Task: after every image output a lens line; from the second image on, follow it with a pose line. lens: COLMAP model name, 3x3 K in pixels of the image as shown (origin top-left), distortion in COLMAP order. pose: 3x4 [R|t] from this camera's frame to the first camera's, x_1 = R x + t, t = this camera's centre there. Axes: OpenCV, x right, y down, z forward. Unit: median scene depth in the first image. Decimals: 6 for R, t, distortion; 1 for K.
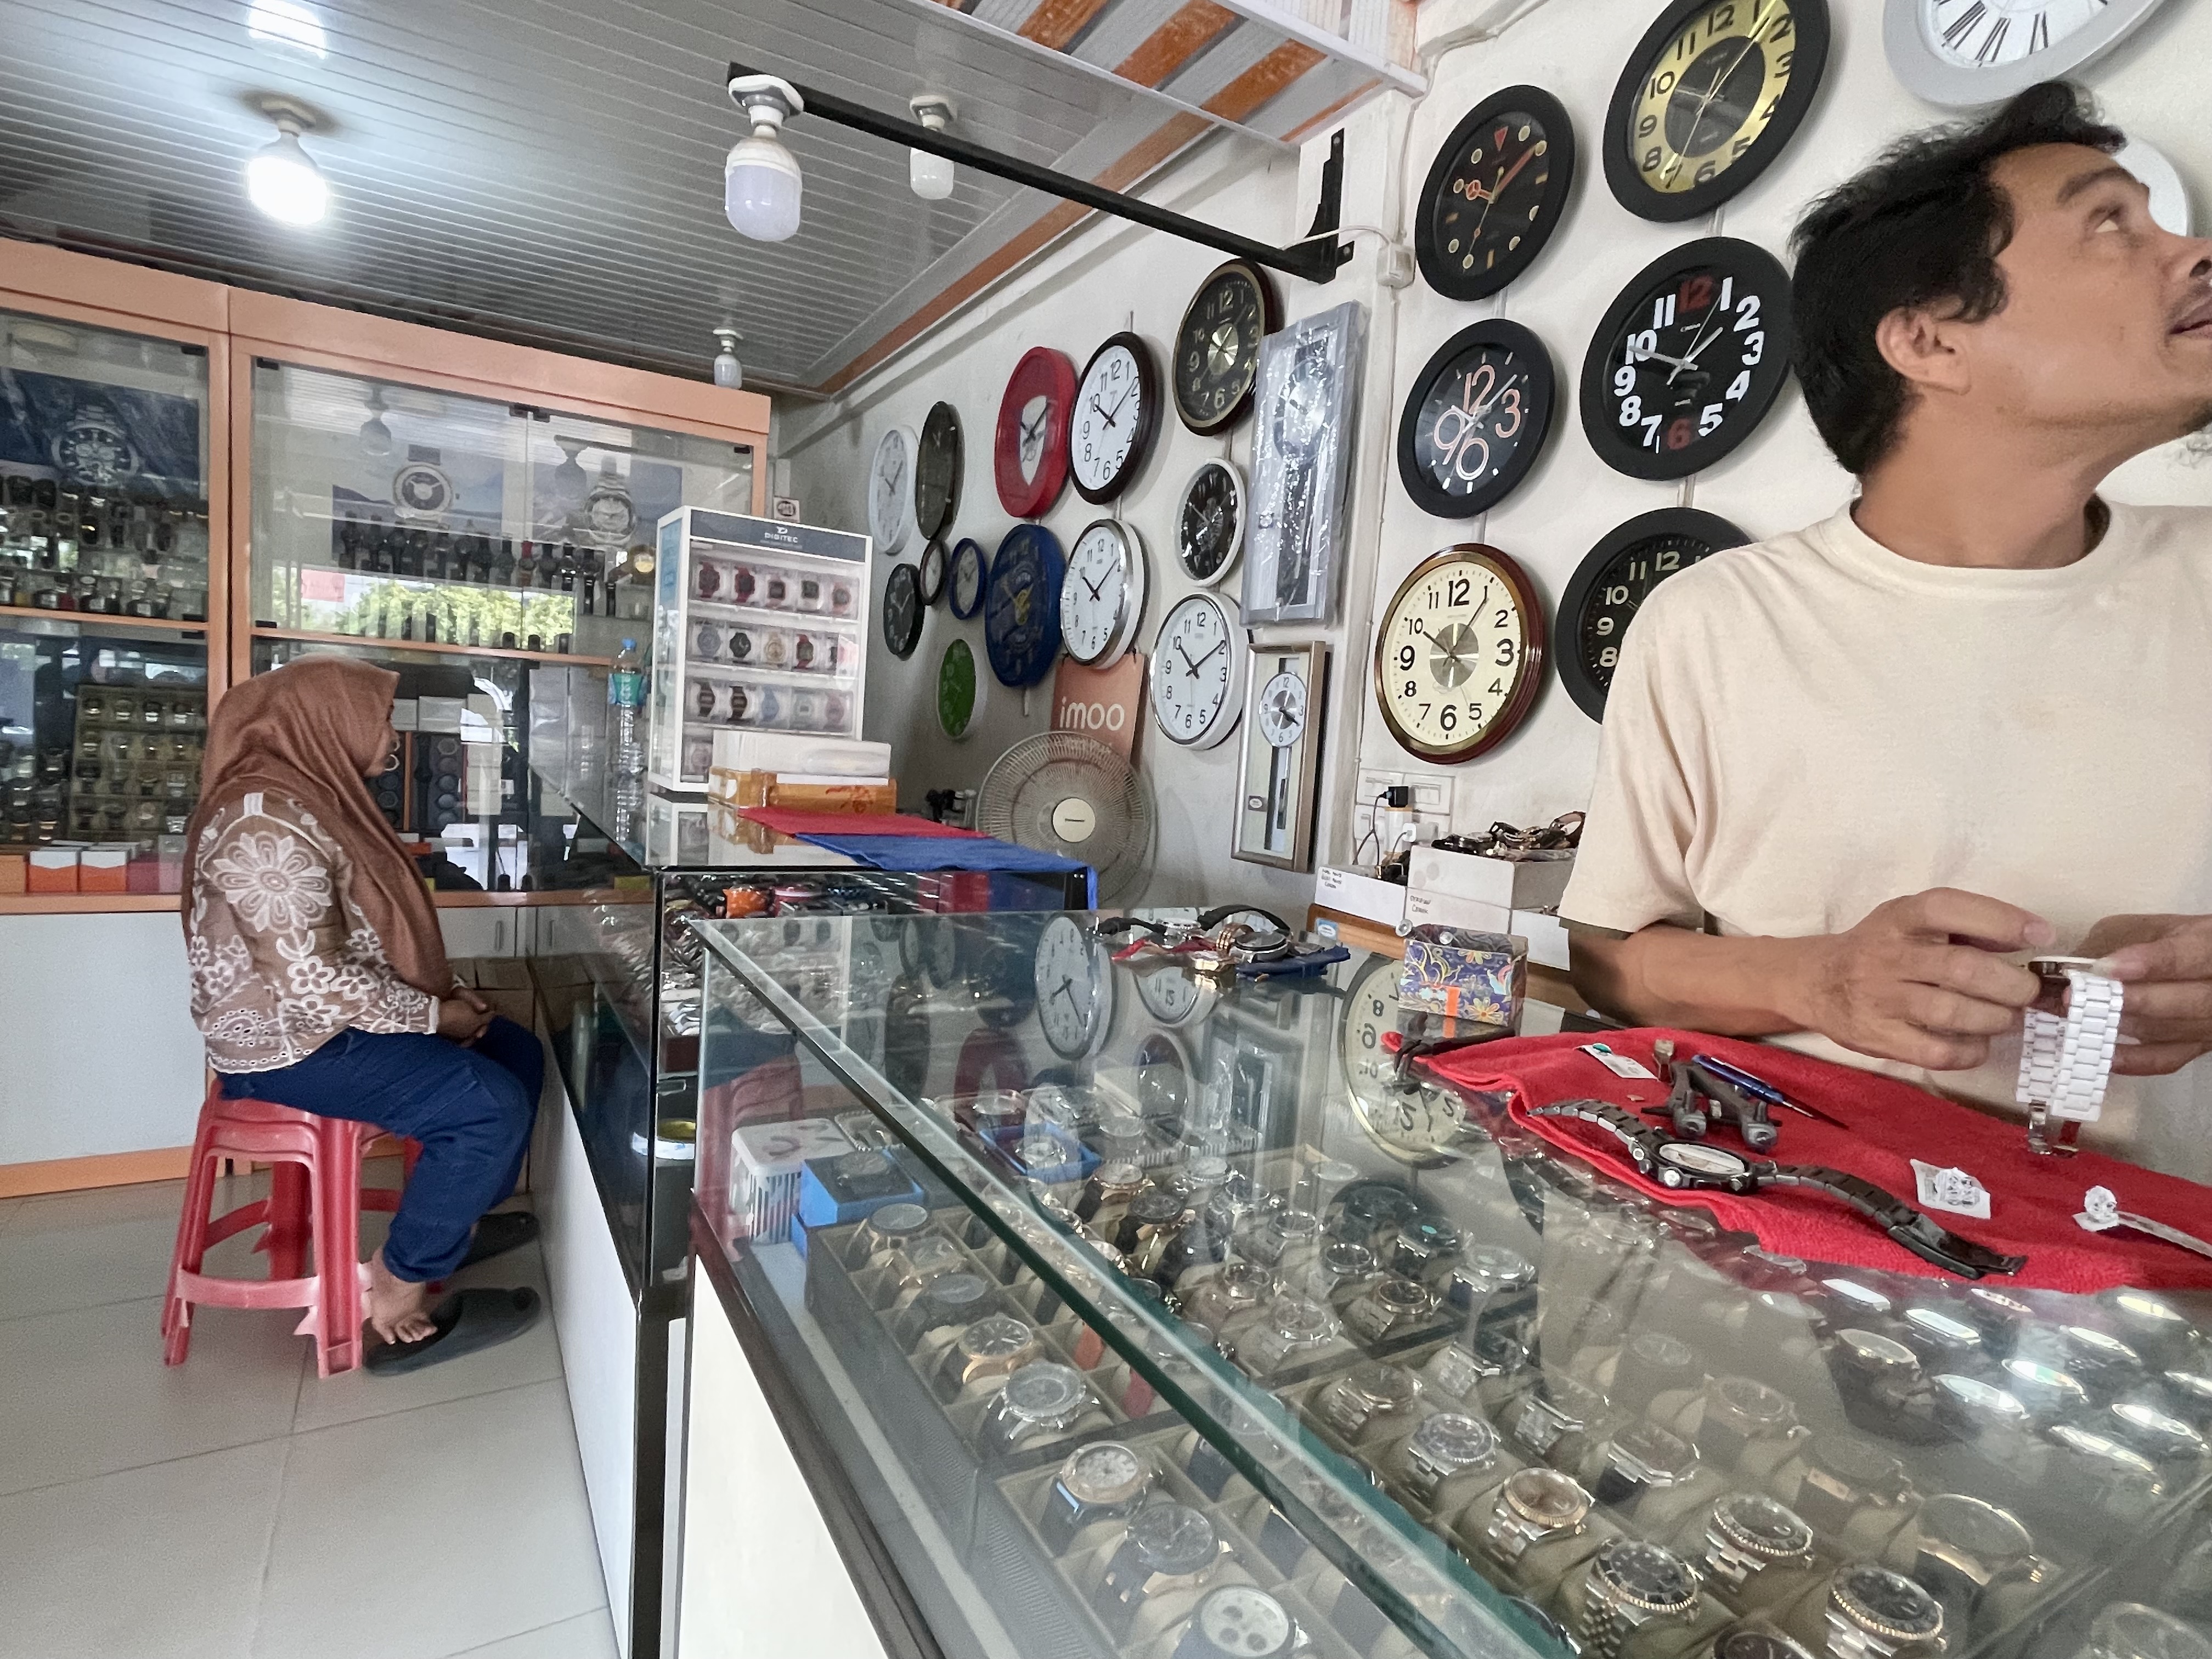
lens RADIAL K [[1113.9, 0, 1106.0], [0, 1113.9, 829.5], [0, 0, 1]] dist [0.004199, 0.001631]
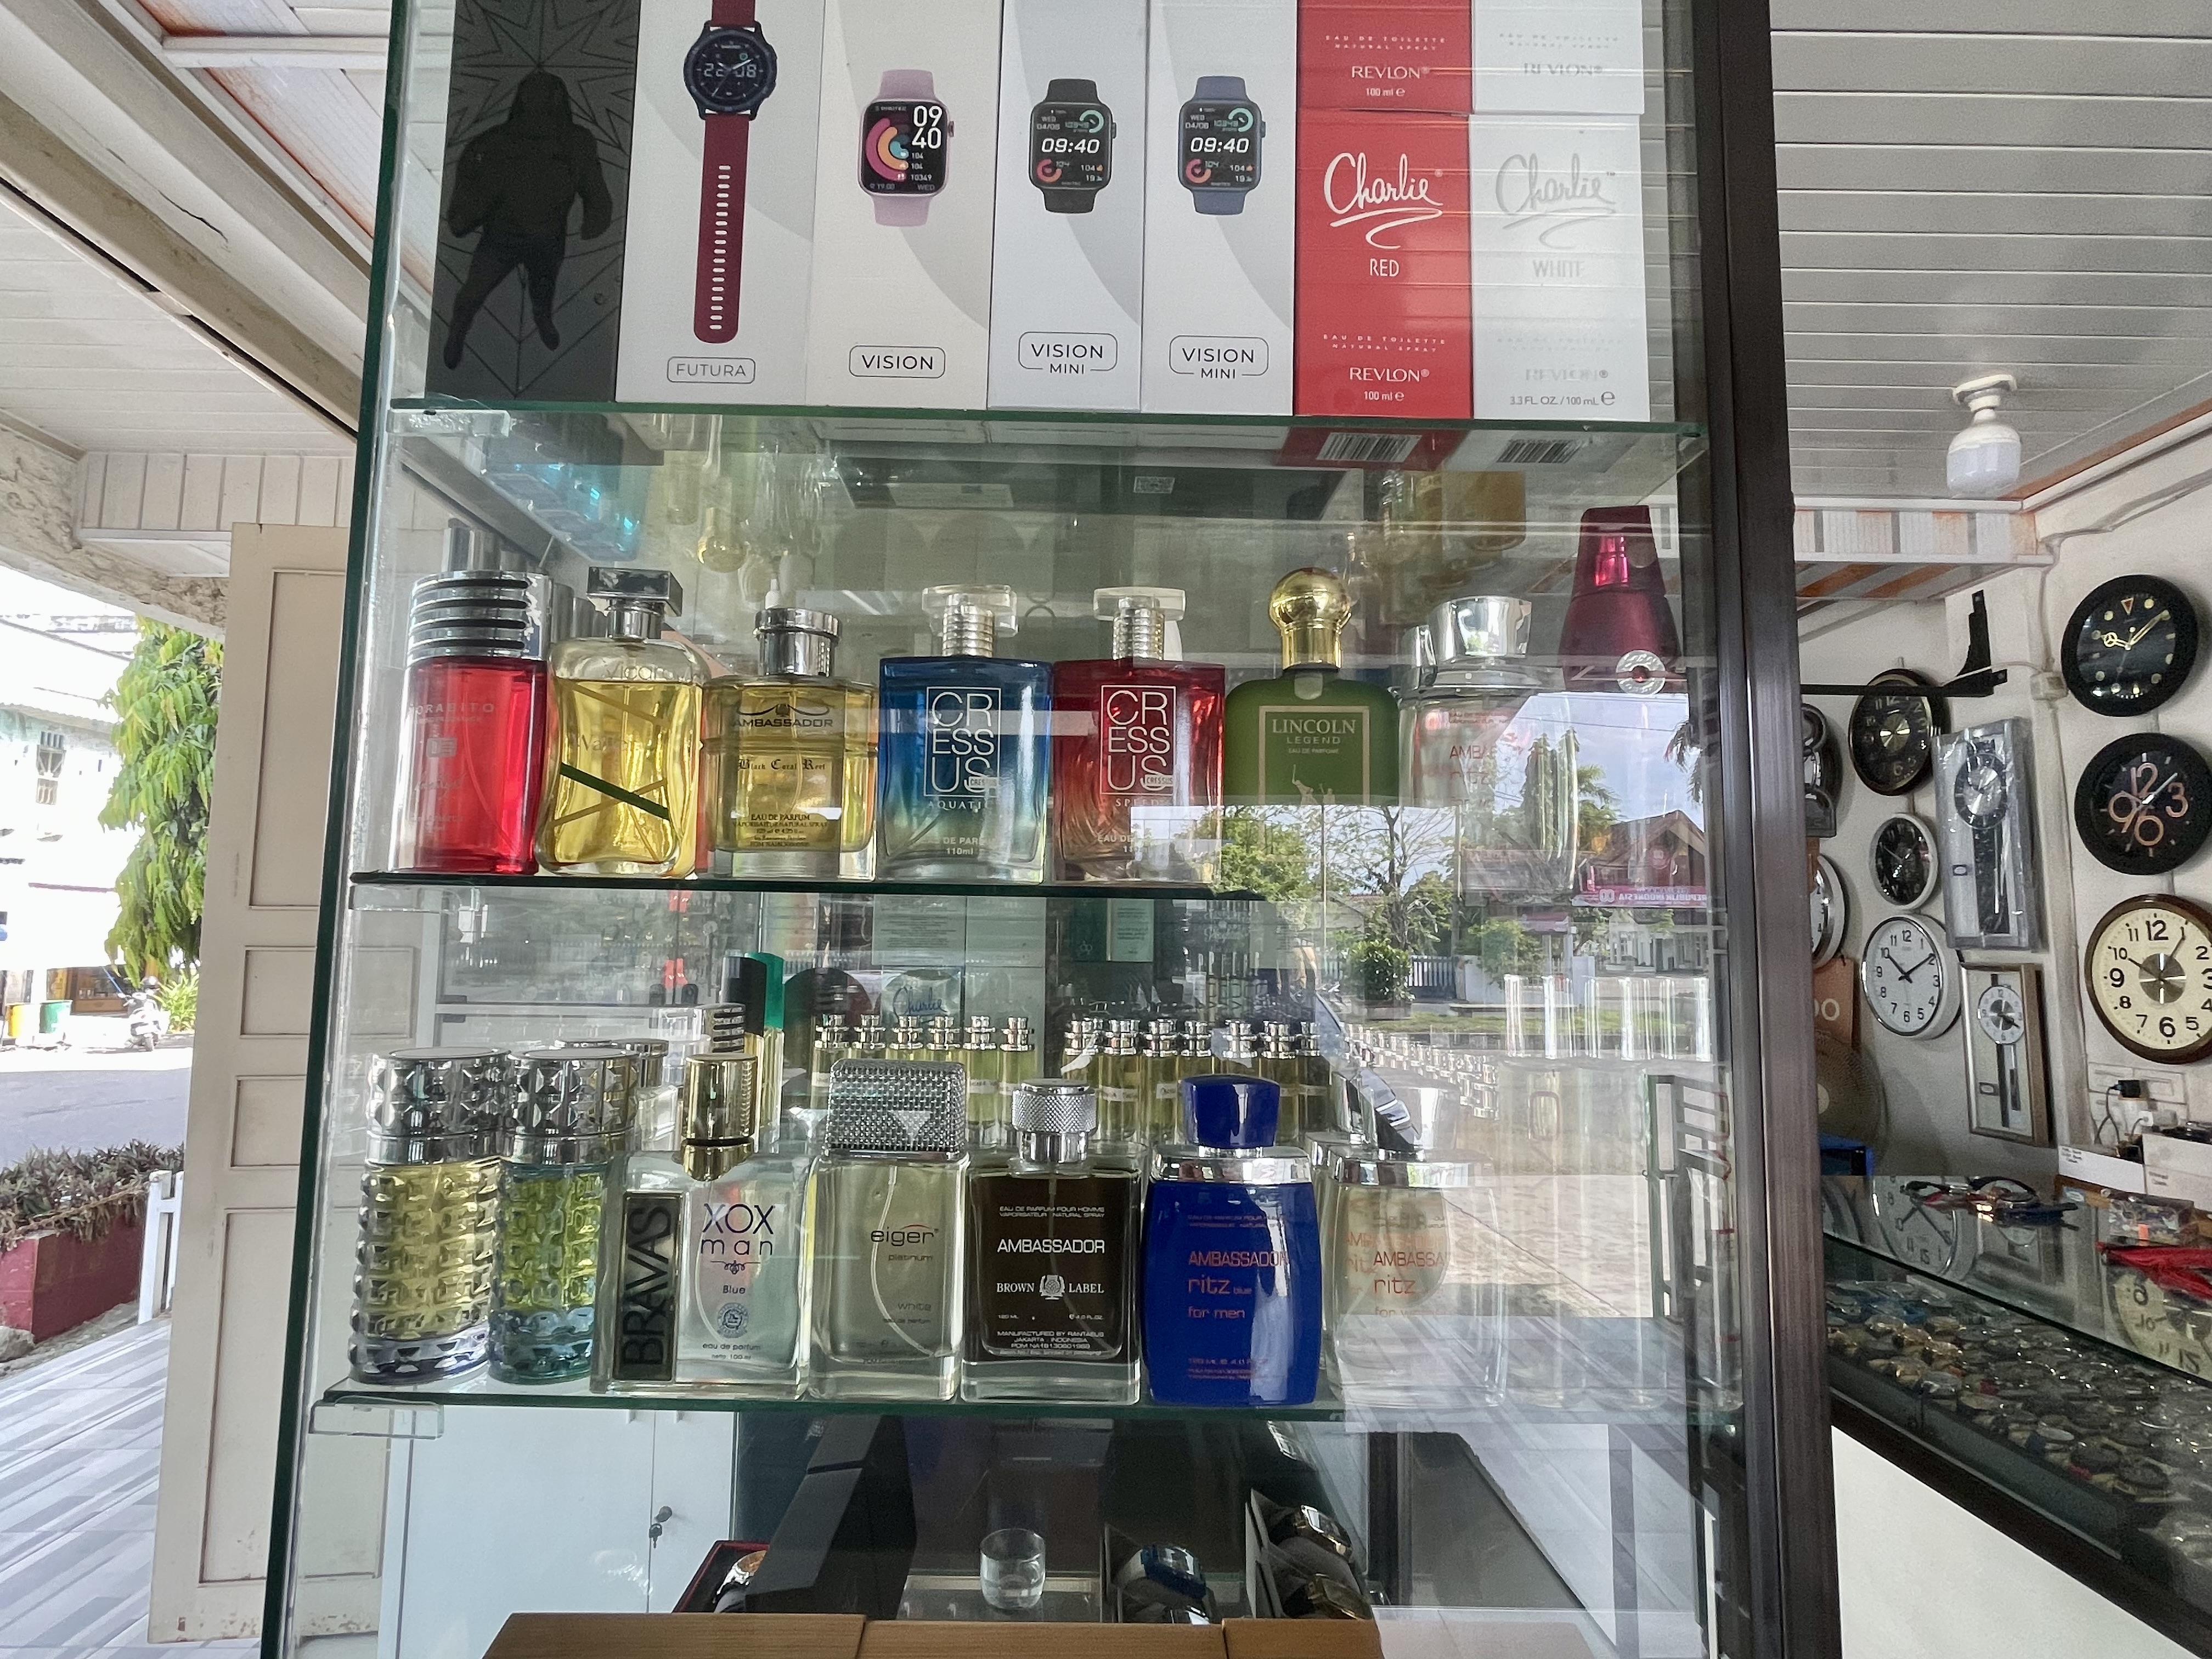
lens RADIAL K [[1113.9, 0, 1106.0], [0, 1113.9, 829.5], [0, 0, 1]] dist [0.004199, 0.001631]
pose [[0.870682, -0.109950, -0.479399, -0.104605], [0.007621, 0.977592, -0.210369, -0.055806], [0.491787, 0.179511, 0.852010, -0.681782]]
